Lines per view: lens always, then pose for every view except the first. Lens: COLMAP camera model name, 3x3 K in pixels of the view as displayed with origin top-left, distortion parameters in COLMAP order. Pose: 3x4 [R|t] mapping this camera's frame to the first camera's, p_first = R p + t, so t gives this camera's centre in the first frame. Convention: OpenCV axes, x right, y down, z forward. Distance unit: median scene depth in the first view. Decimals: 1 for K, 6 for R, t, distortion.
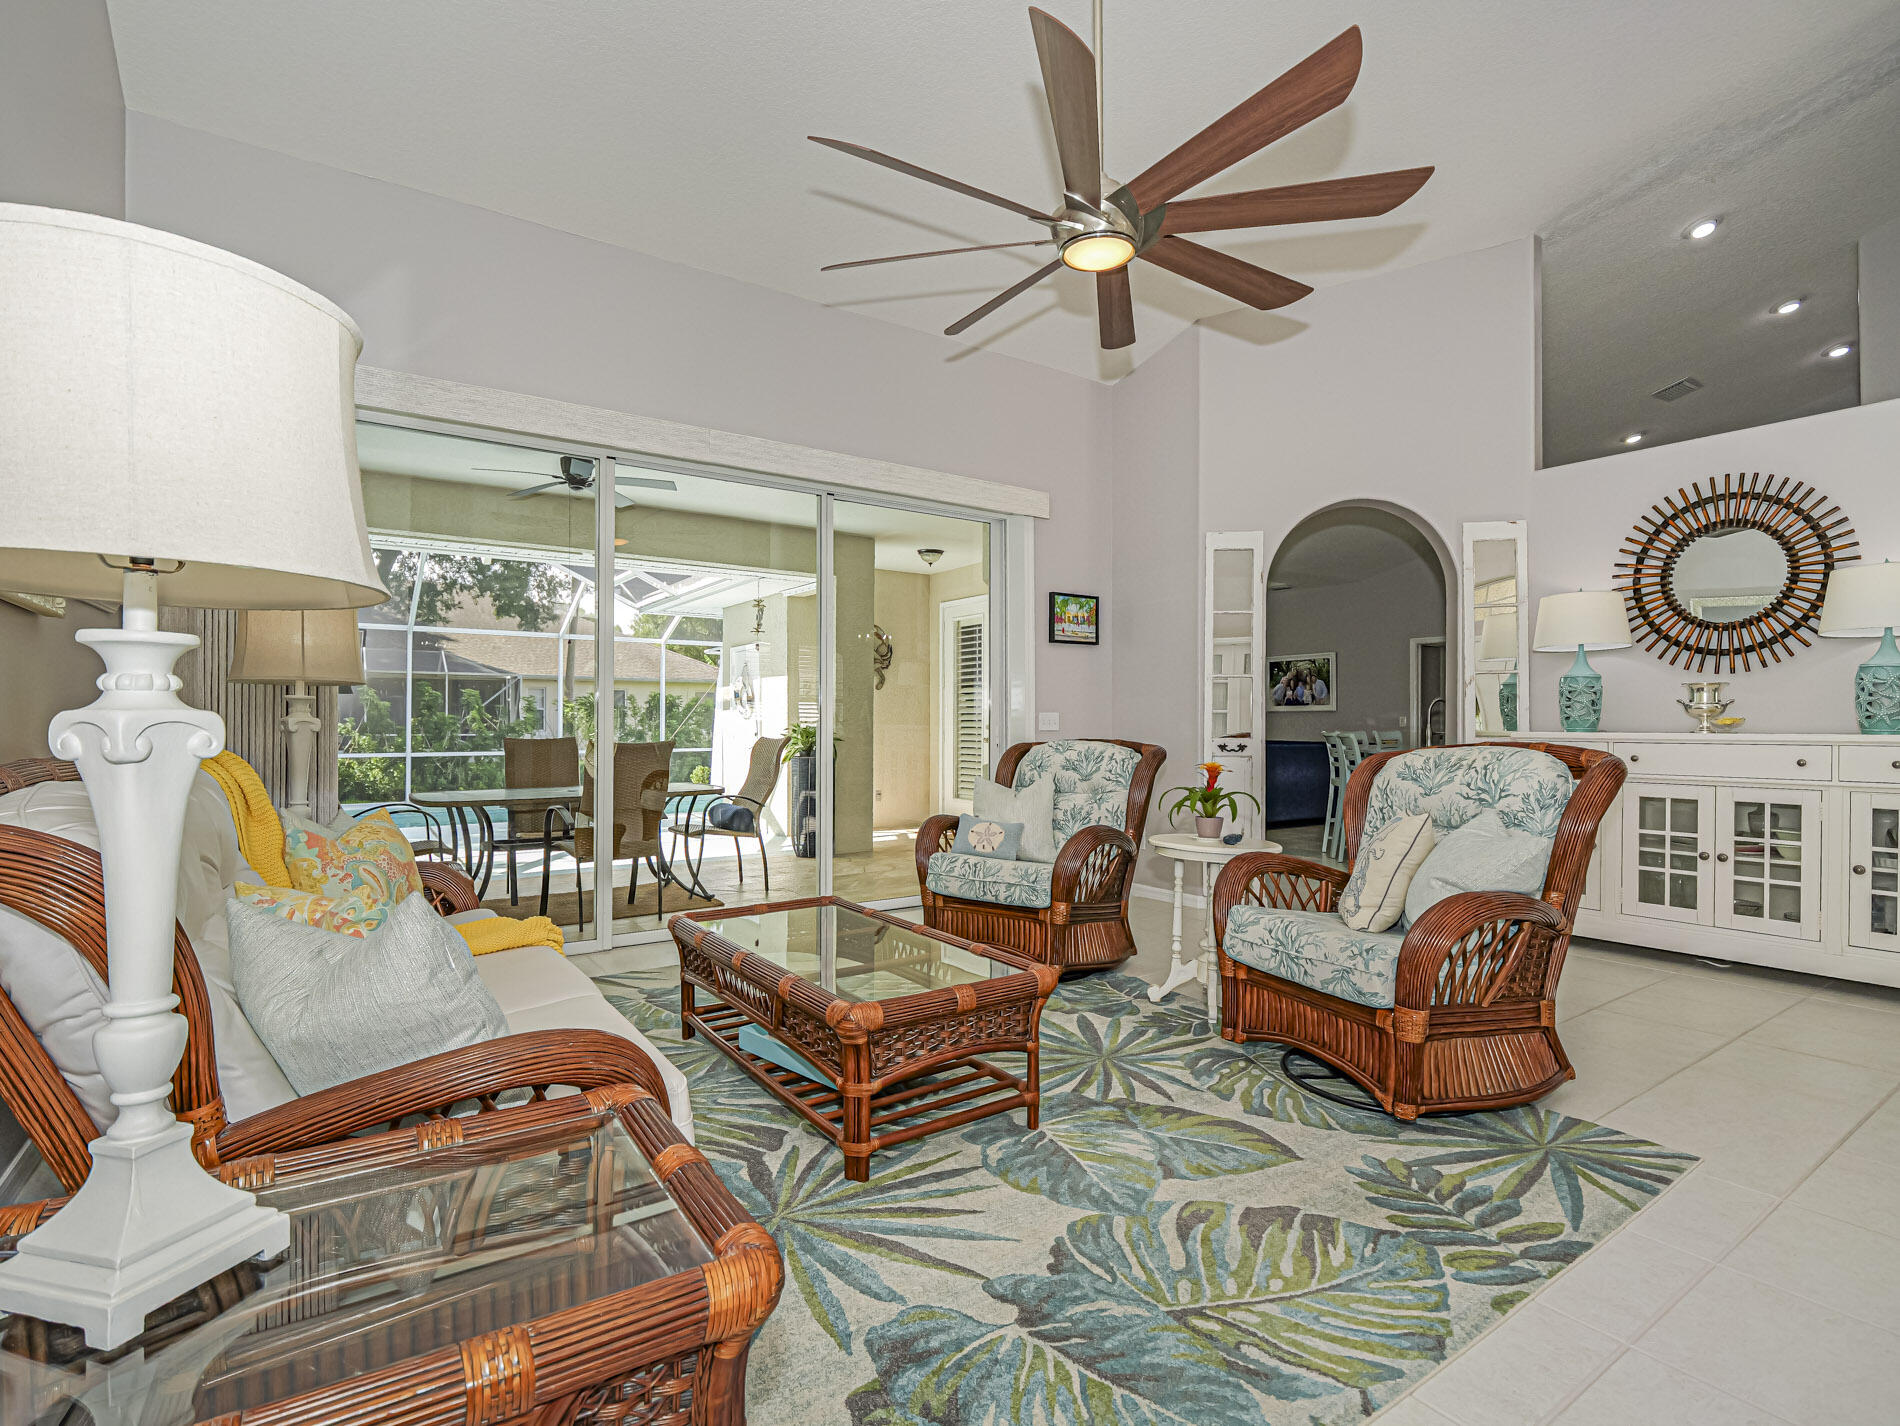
lens RADIAL K [[915.7, 0, 950.0], [0, 915.7, 713.0], [0, 0, 1]] dist [0.002265, -0.012986]
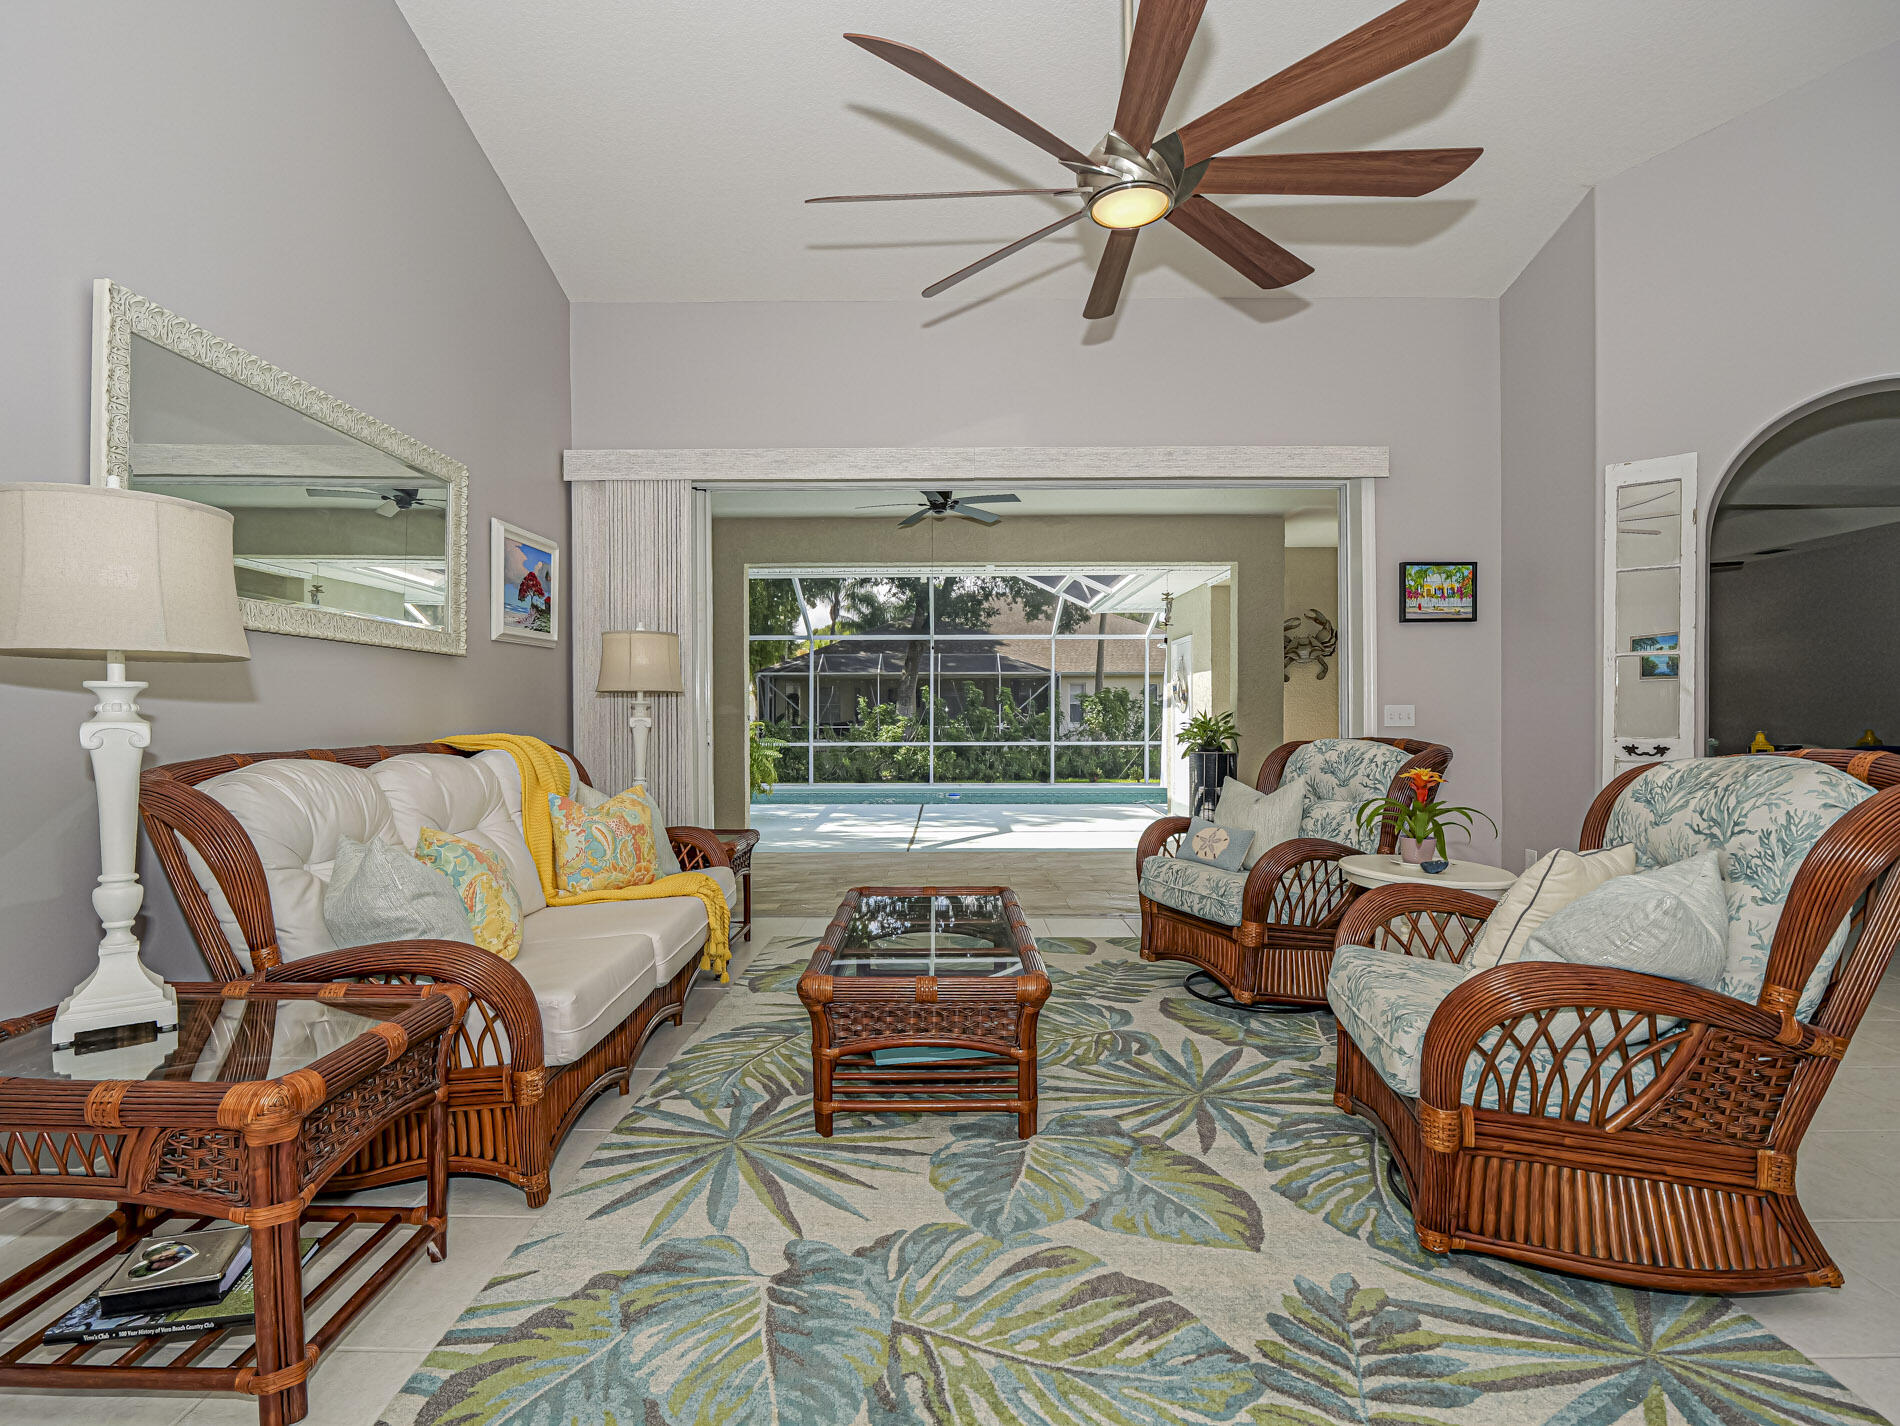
lens RADIAL K [[919.1, 0, 950.0], [0, 919.1, 713.0], [0, 0, 1]] dist [-0.014366, 0.000356]
pose [[0.822629, -0.005553, -0.568551, 0.510381], [0.010718, 0.999926, 0.005742, -0.005052], [0.568477, -0.010817, 0.822628, 0.136928]]
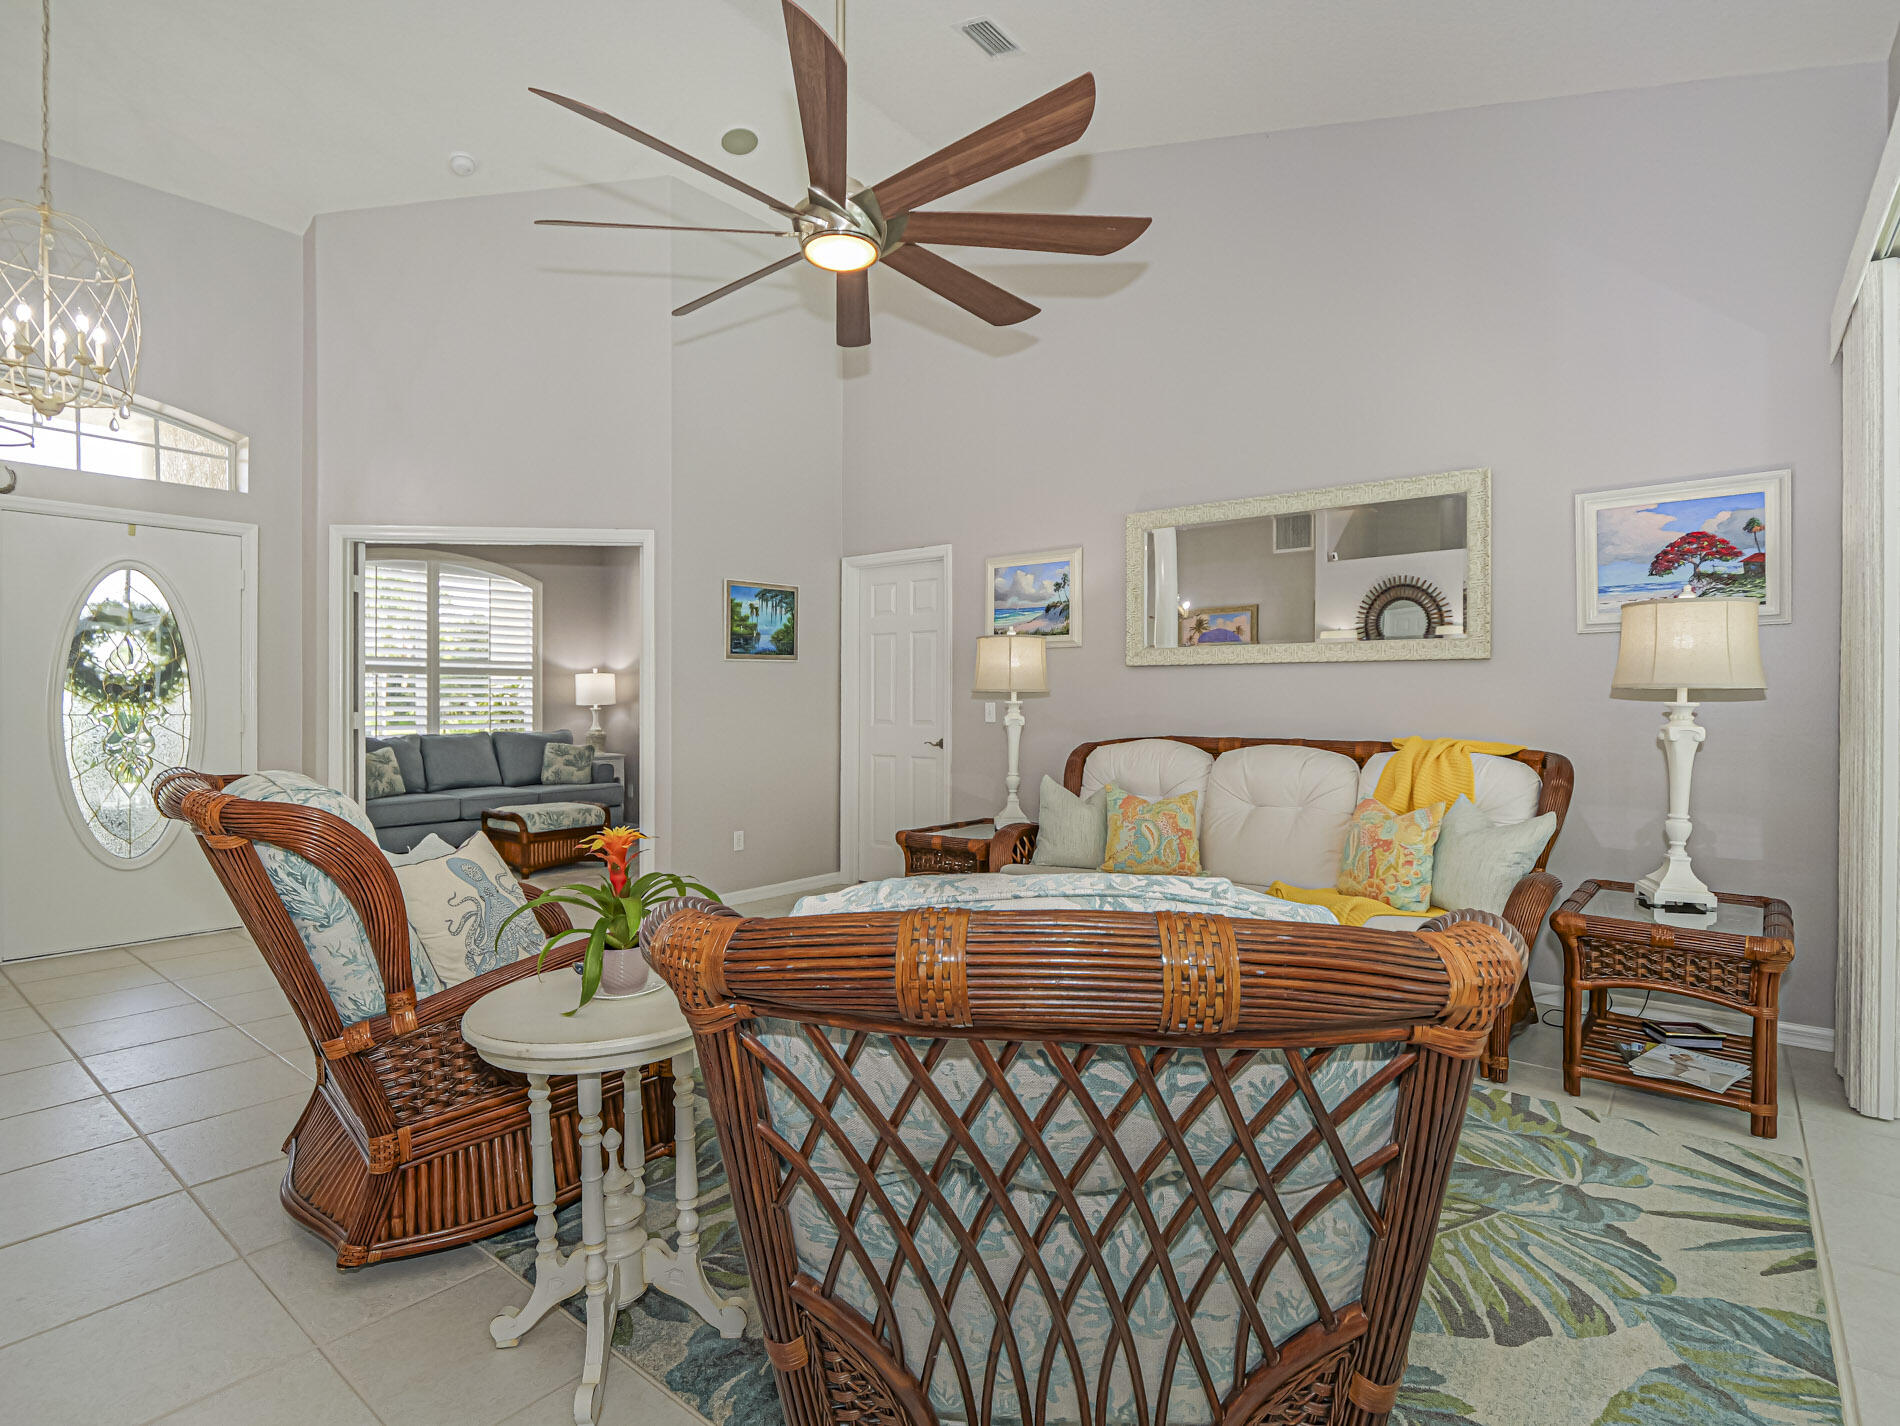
lens RADIAL K [[969.5, 0, 913.6], [0, 969.5, 703.1], [0, 0, 1]] dist [-0.000976, -0.000185]
pose [[-0.963247, 0.002448, -0.268608, 0.361305], [0.003427, 0.999989, -0.003174, -0.019965], [0.268597, -0.003977, -0.963244, 1.937973]]
